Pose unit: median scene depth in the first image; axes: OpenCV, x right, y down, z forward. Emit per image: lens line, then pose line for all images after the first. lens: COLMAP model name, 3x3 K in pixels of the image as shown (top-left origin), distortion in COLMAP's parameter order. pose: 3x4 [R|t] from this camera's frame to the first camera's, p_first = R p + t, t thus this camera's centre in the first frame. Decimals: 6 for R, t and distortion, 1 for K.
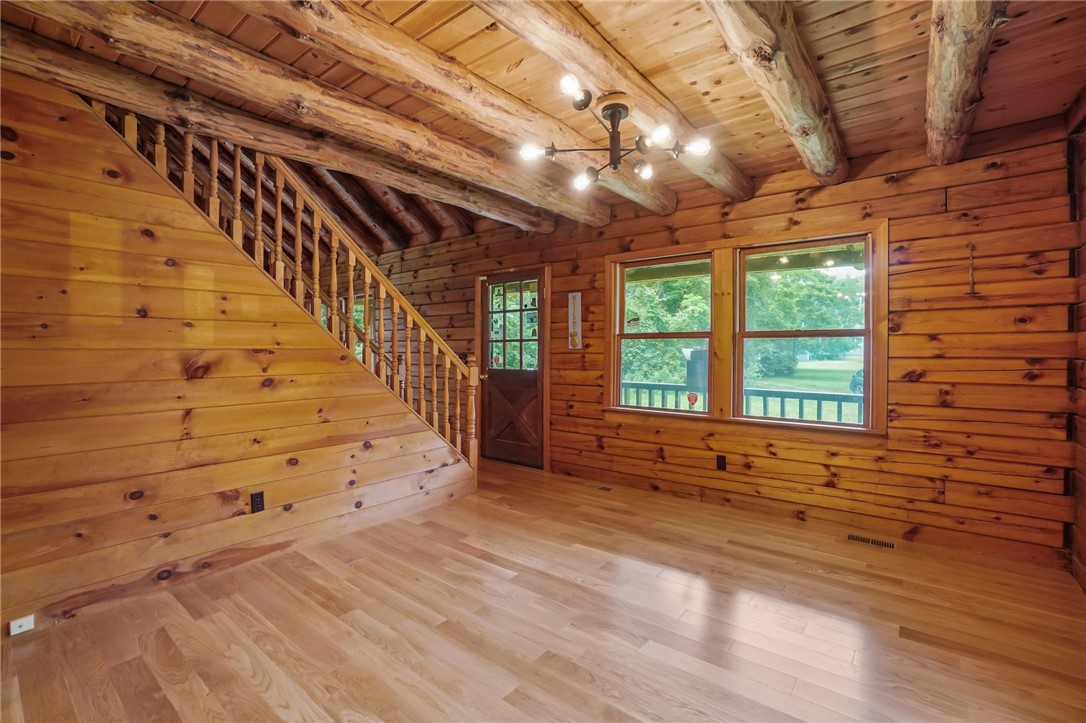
lens RADIAL K [[484.1, 0, 539.0], [0, 484.1, 355.5], [0, 0, 1]] dist [-0.046980, 0.014319]
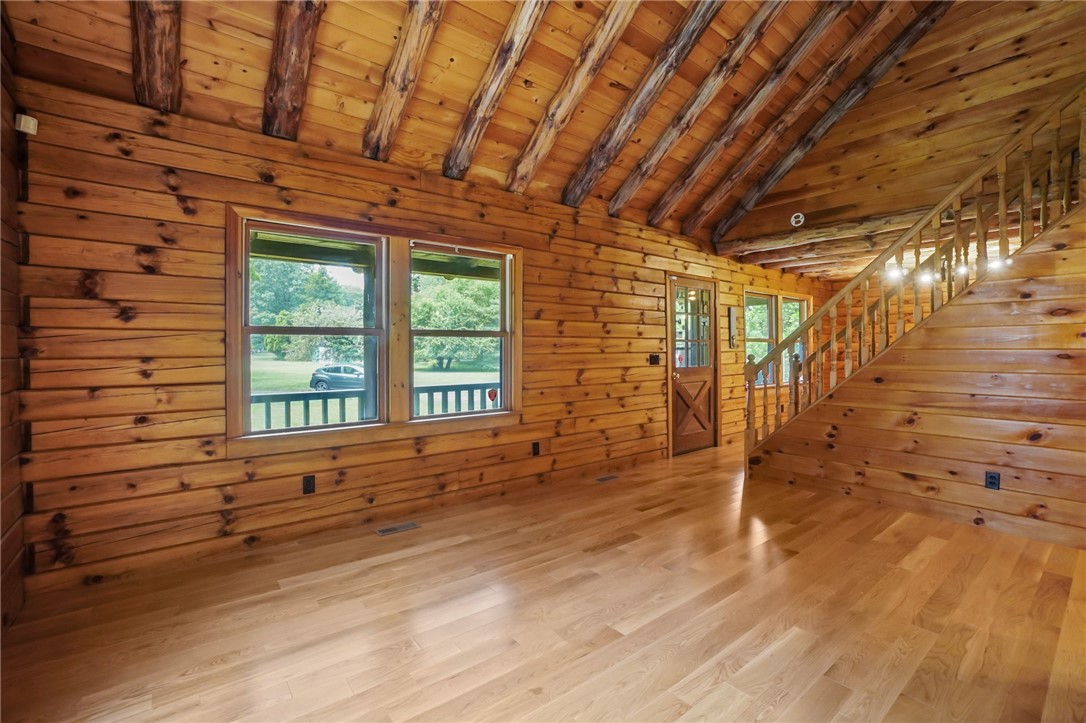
lens RADIAL K [[484.1, 0, 542.3], [0, 484.1, 350.9], [0, 0, 1]] dist [-0.046980, 0.014319]
pose [[0.218441, -0.004161, 0.975841, -2.196202], [0.016863, 0.999858, 0.000489, -0.024981], [-0.975704, 0.016348, 0.218480, 1.995236]]
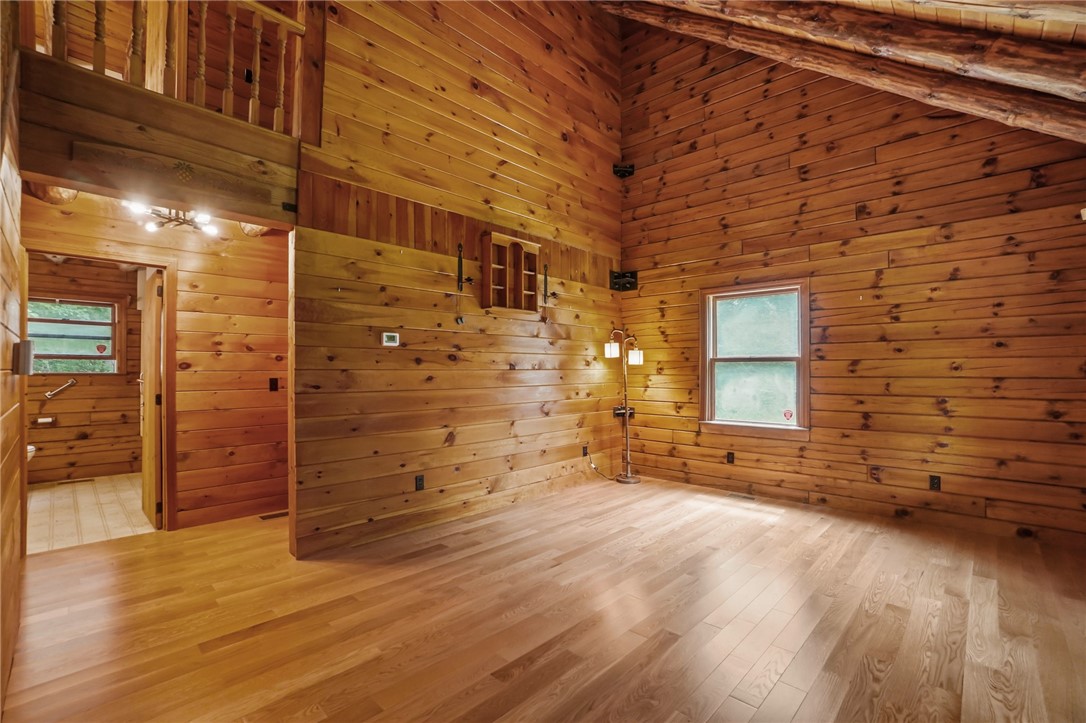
lens RADIAL K [[484.1, 0, 548.5], [0, 484.1, 368.8], [0, 0, 1]] dist [-0.046980, 0.014319]
pose [[-0.074853, -0.004323, -0.997185, -0.439067], [-0.017800, 0.999837, -0.002998, -0.022866], [0.997036, 0.017525, -0.074918, 1.818563]]
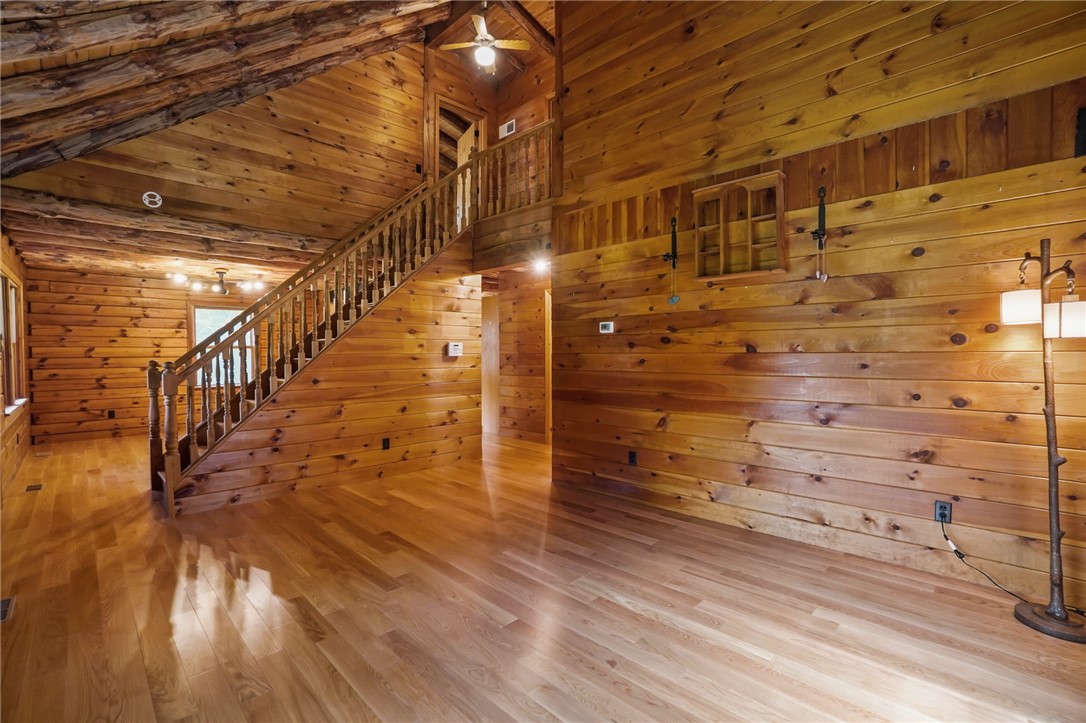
lens RADIAL K [[484.1, 0, 532.8], [0, 484.1, 360.1], [0, 0, 1]] dist [-0.046980, 0.014319]
pose [[-0.993632, -0.001384, 0.112664, -1.582838], [0.002003, 0.999550, 0.029939, -0.040100], [-0.112655, 0.029974, -0.993182, 2.796825]]
